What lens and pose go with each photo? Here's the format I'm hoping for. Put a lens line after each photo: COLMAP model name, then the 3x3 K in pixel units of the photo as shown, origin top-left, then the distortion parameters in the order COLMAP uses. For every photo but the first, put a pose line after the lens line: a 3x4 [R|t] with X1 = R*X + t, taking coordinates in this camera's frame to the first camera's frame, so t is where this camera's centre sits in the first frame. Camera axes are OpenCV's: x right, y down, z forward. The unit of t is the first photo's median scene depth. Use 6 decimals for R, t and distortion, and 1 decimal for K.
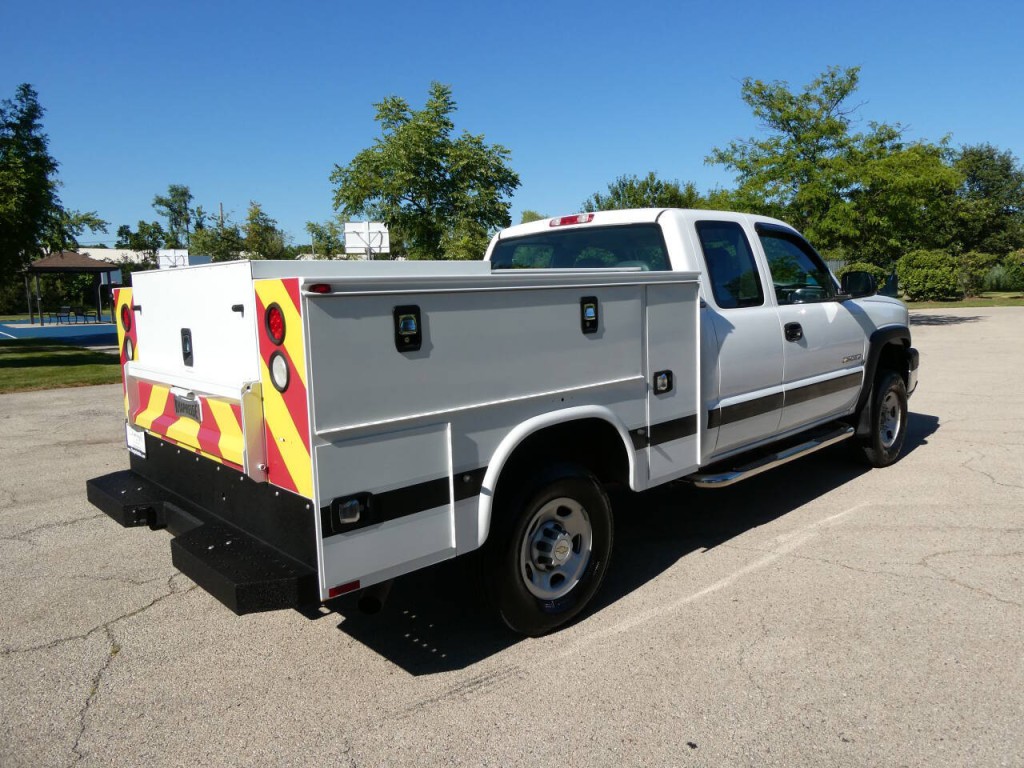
lens RADIAL K [[720.0, 0, 527.7], [0, 720.0, 375.8], [0, 0, 1]] dist [0.013055, -0.024783]
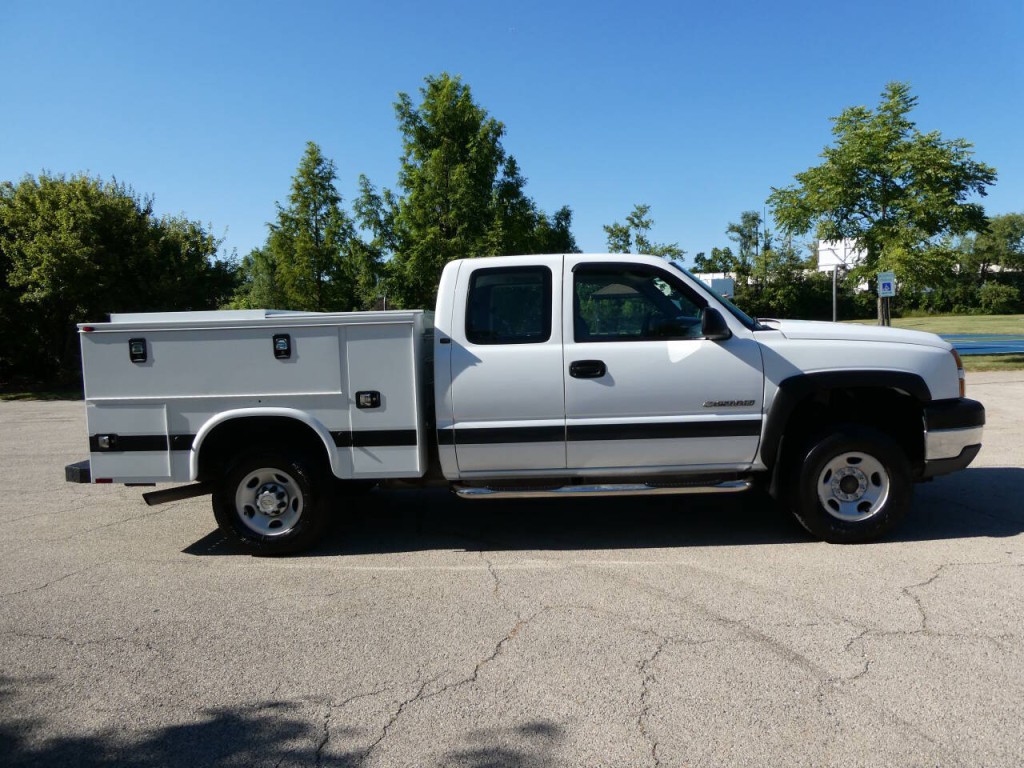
lens RADIAL K [[720.0, 0, 527.7], [0, 720.0, 375.8], [0, 0, 1]] dist [0.013055, -0.024783]
pose [[0.694221, 0.061264, -0.717150, 1.309120], [-0.077232, 0.996959, 0.010405, -0.068857], [0.715606, 0.048163, 0.696842, 0.294567]]
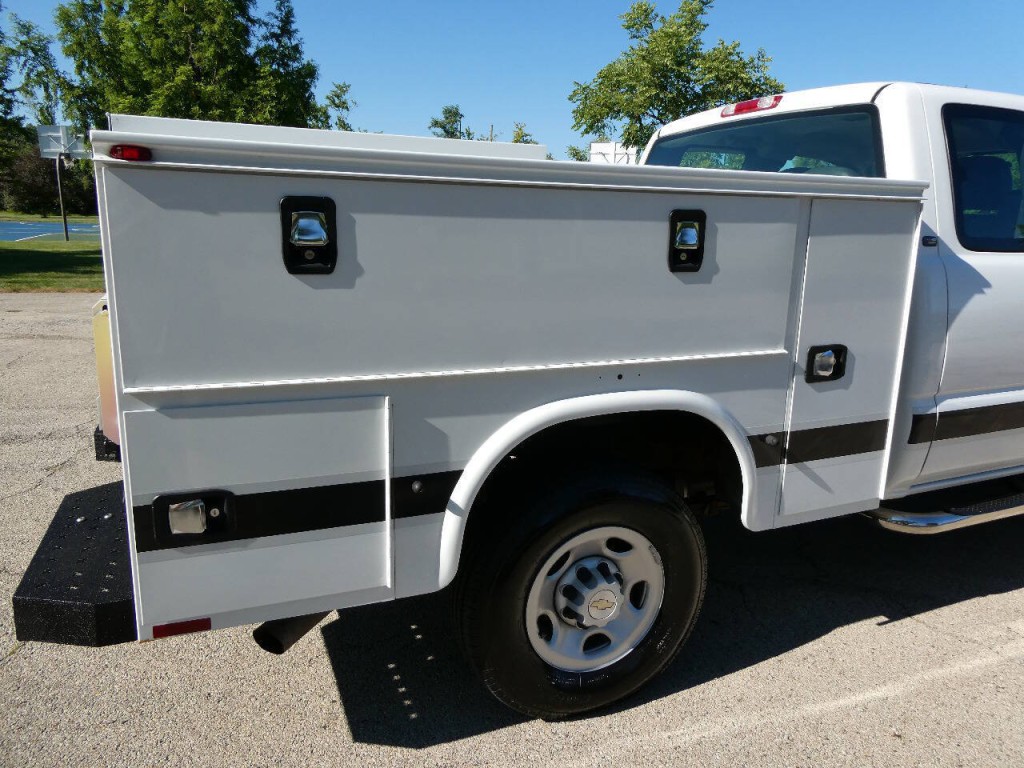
lens RADIAL K [[720.0, 0, 527.7], [0, 720.0, 375.8], [0, 0, 1]] dist [0.013055, -0.024783]
pose [[0.936561, 0.126578, -0.326851, 0.150713], [-0.094956, 0.989271, 0.111023, -0.024185], [0.337397, -0.072943, 0.938532, 0.339714]]
